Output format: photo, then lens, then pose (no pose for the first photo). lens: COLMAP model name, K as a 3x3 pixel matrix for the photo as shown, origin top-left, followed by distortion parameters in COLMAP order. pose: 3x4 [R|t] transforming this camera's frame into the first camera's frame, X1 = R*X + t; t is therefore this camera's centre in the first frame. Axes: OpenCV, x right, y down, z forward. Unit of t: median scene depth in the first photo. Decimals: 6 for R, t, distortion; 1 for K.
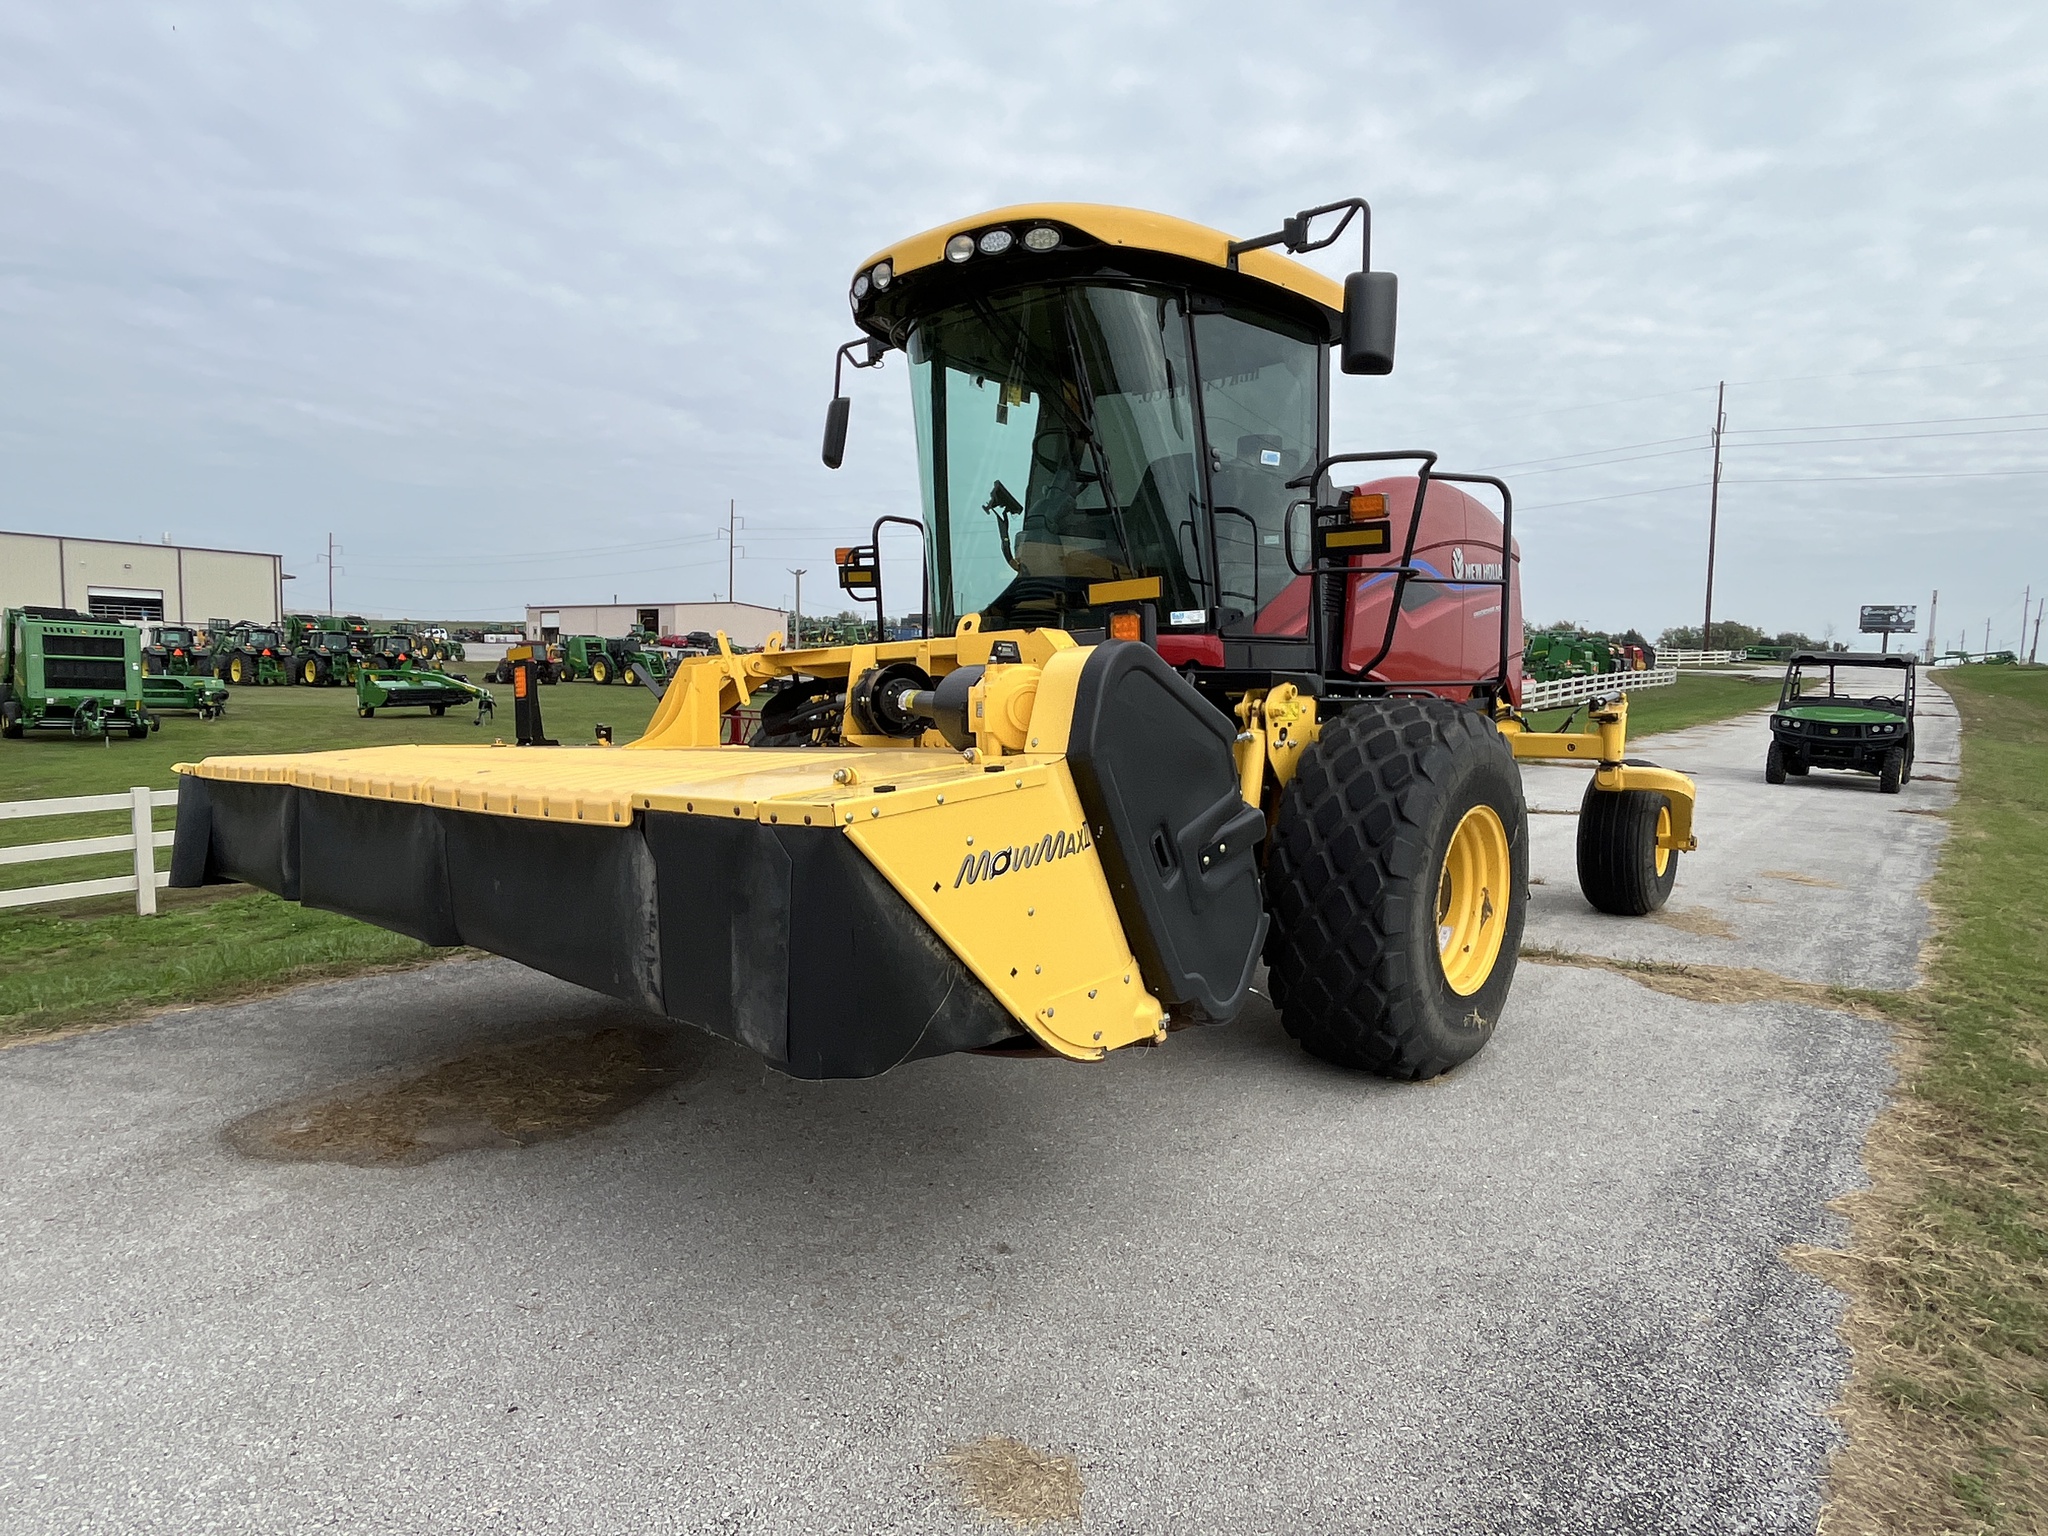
lens RADIAL K [[1200.4, 0, 1031.7], [0, 1200.4, 735.7], [0, 0, 1]] dist [0.000887, -0.000222]
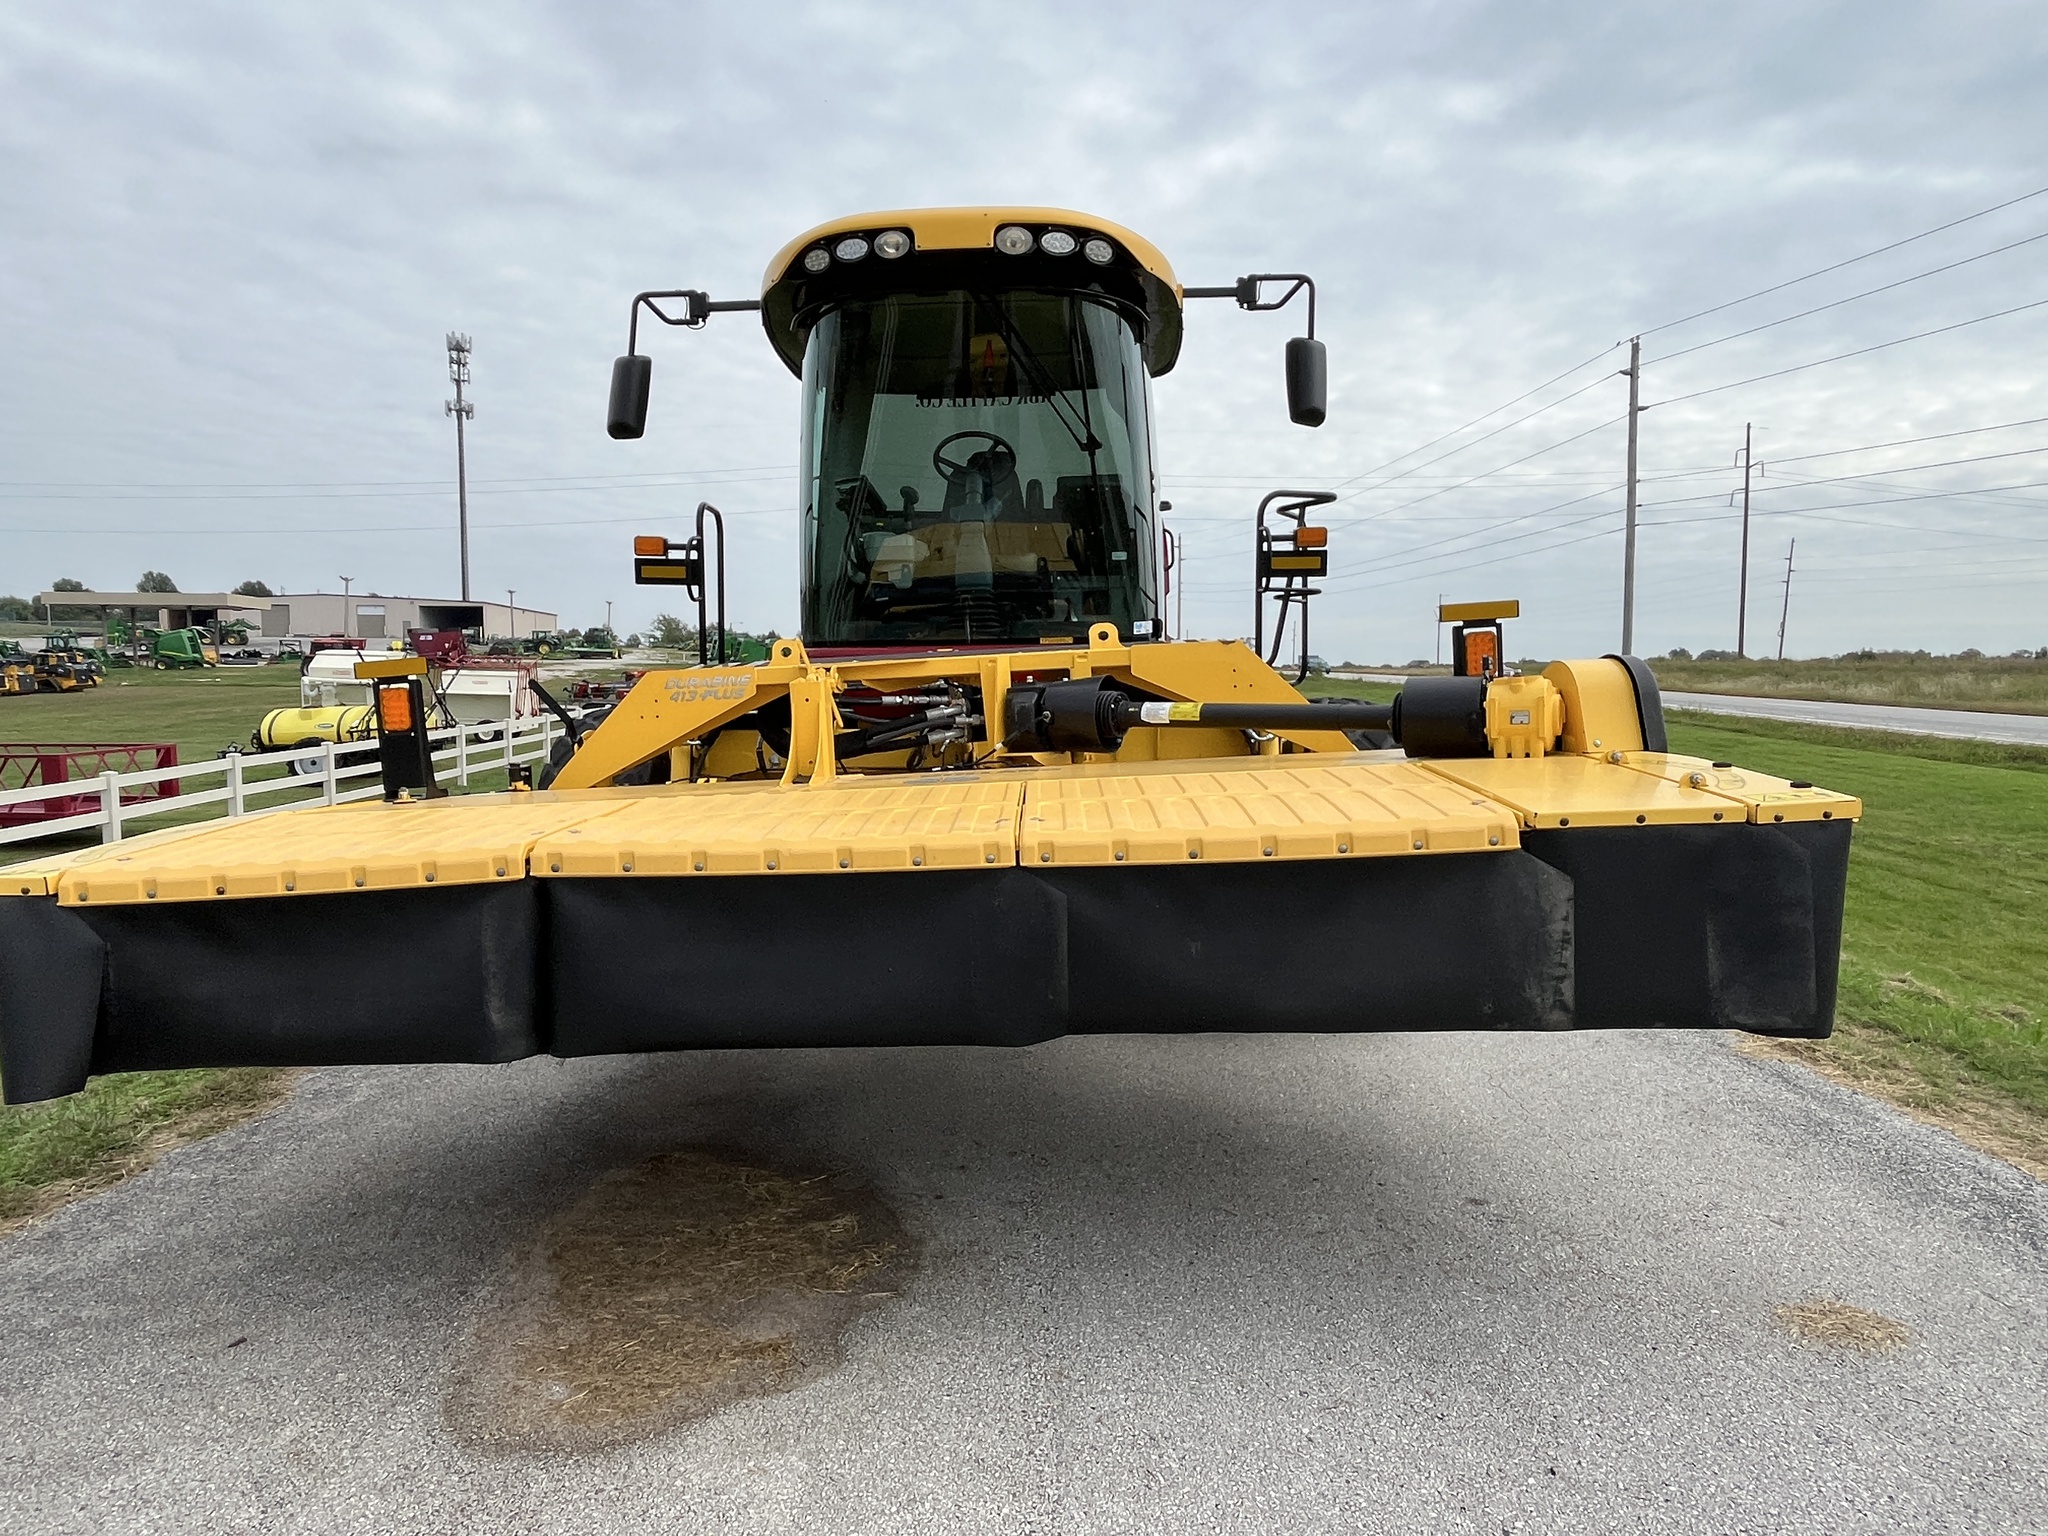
lens RADIAL K [[1185.8, 0, 1015.5], [0, 1185.8, 737.4], [0, 0, 1]] dist [-0.003480, 0.001633]
pose [[0.766055, -0.048595, 0.640935, -0.689879], [0.047065, 0.998702, 0.019468, -0.028797], [-0.641050, 0.015253, 0.767348, 0.284527]]
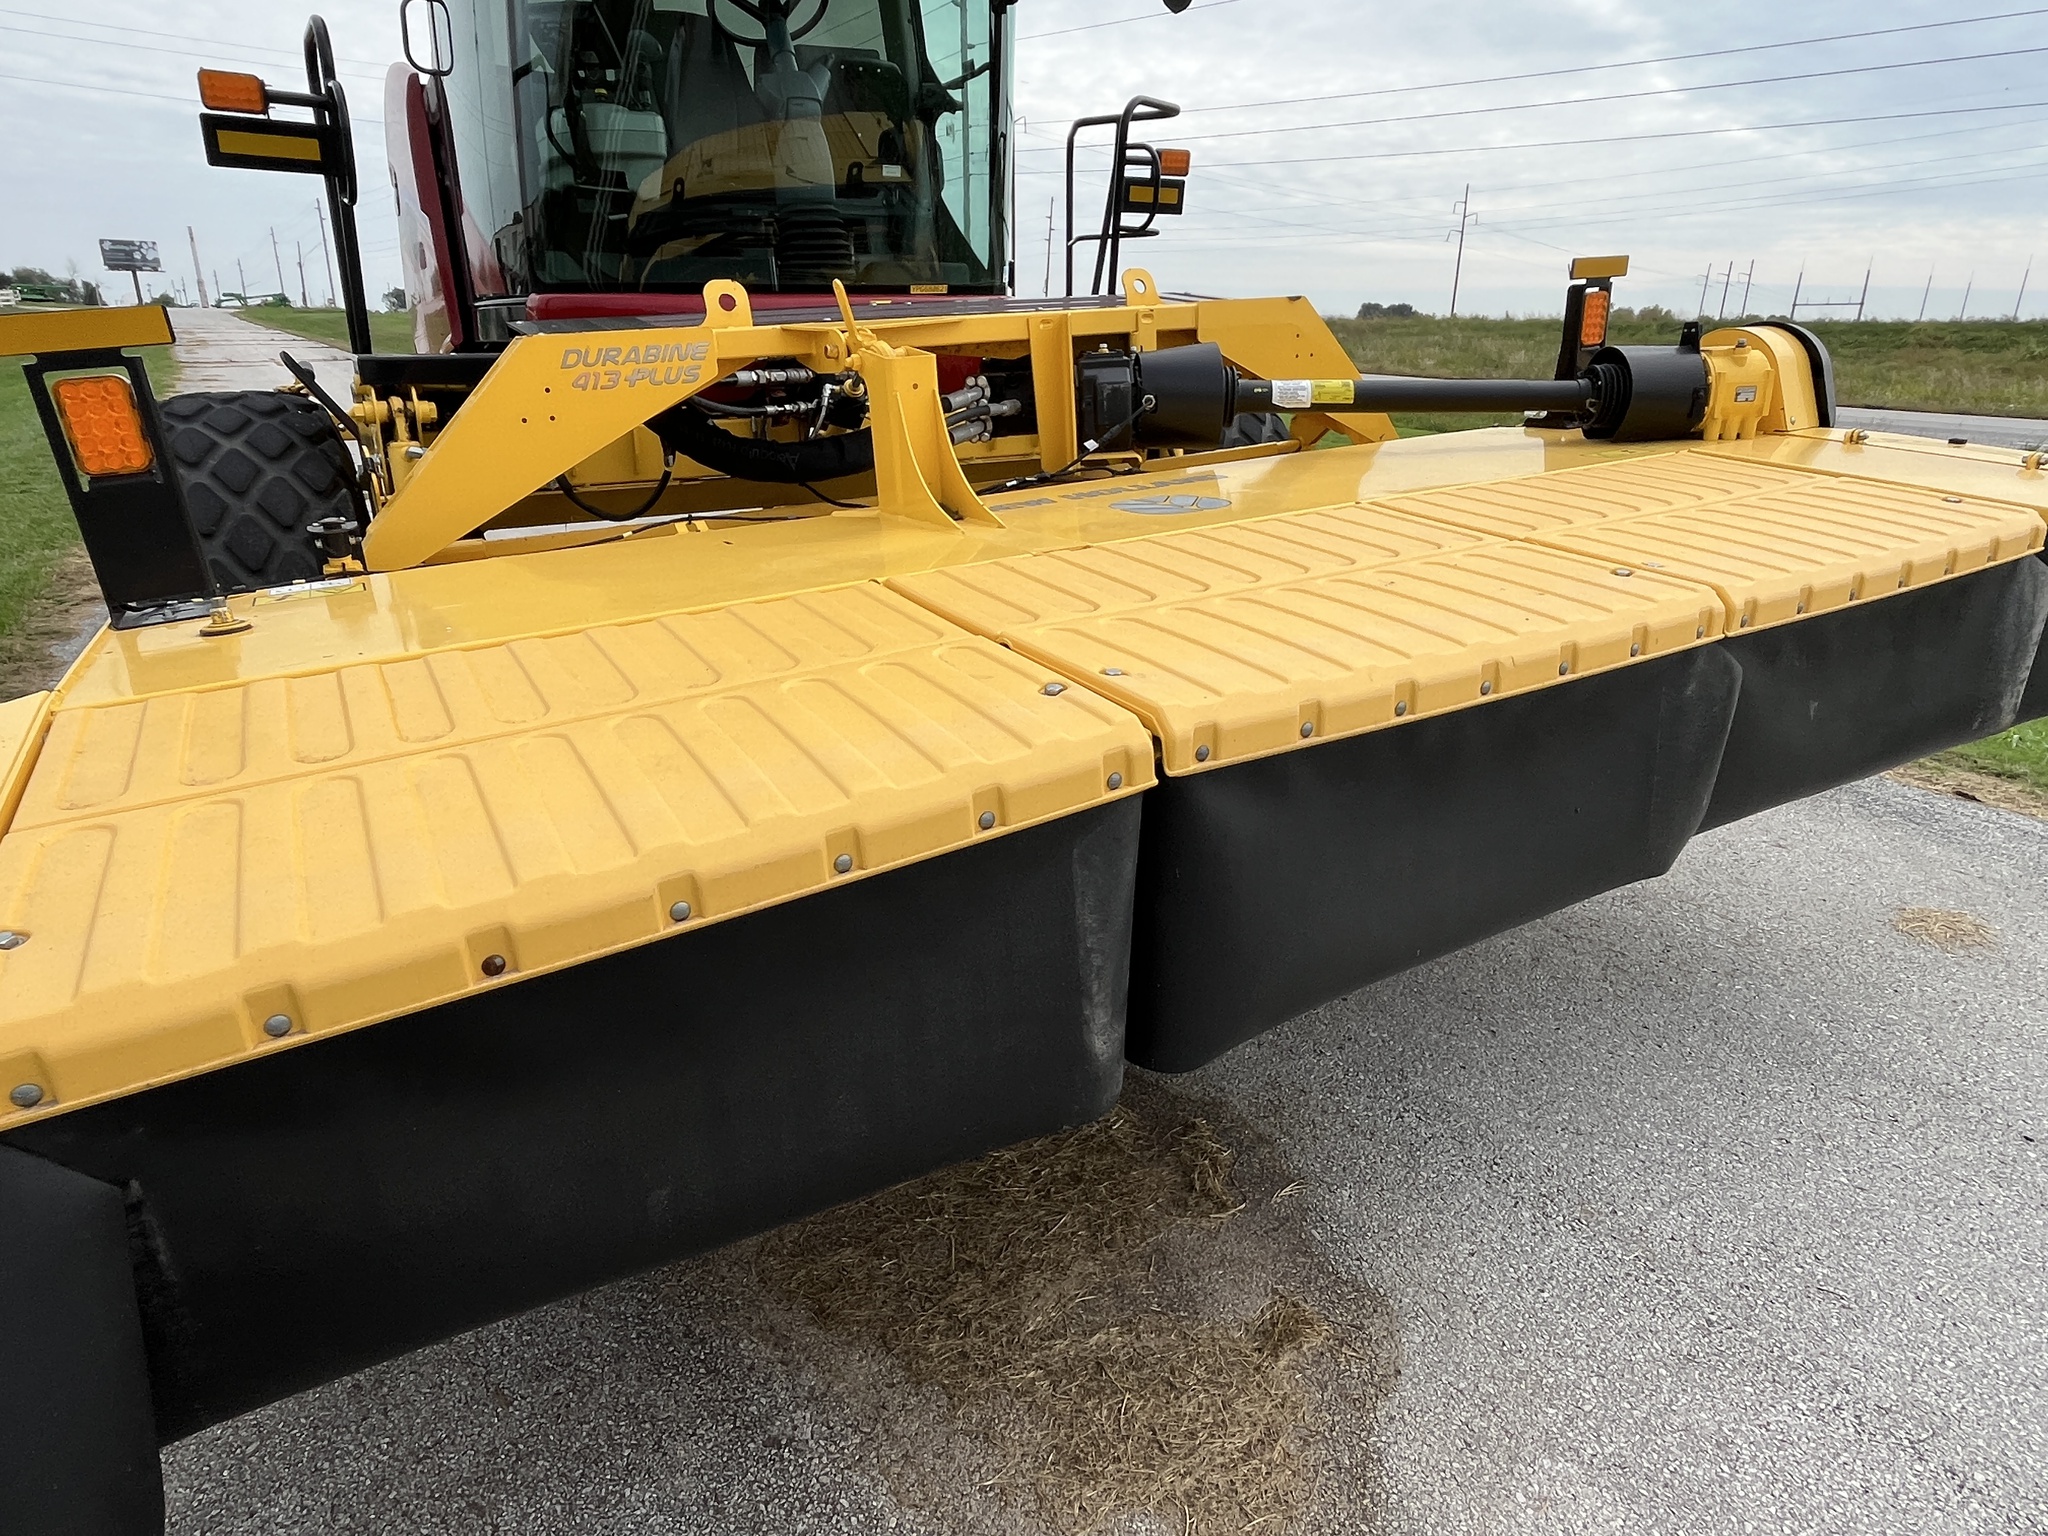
lens RADIAL K [[1193.8, 0, 993.9], [0, 1193.8, 731.8], [0, 0, 1]] dist [-0.001582, 0.000522]
pose [[0.306447, -0.317800, 0.897270, -0.772818], [0.053135, 0.946863, 0.317217, -0.065260], [-0.950404, -0.049533, 0.307050, 0.794621]]
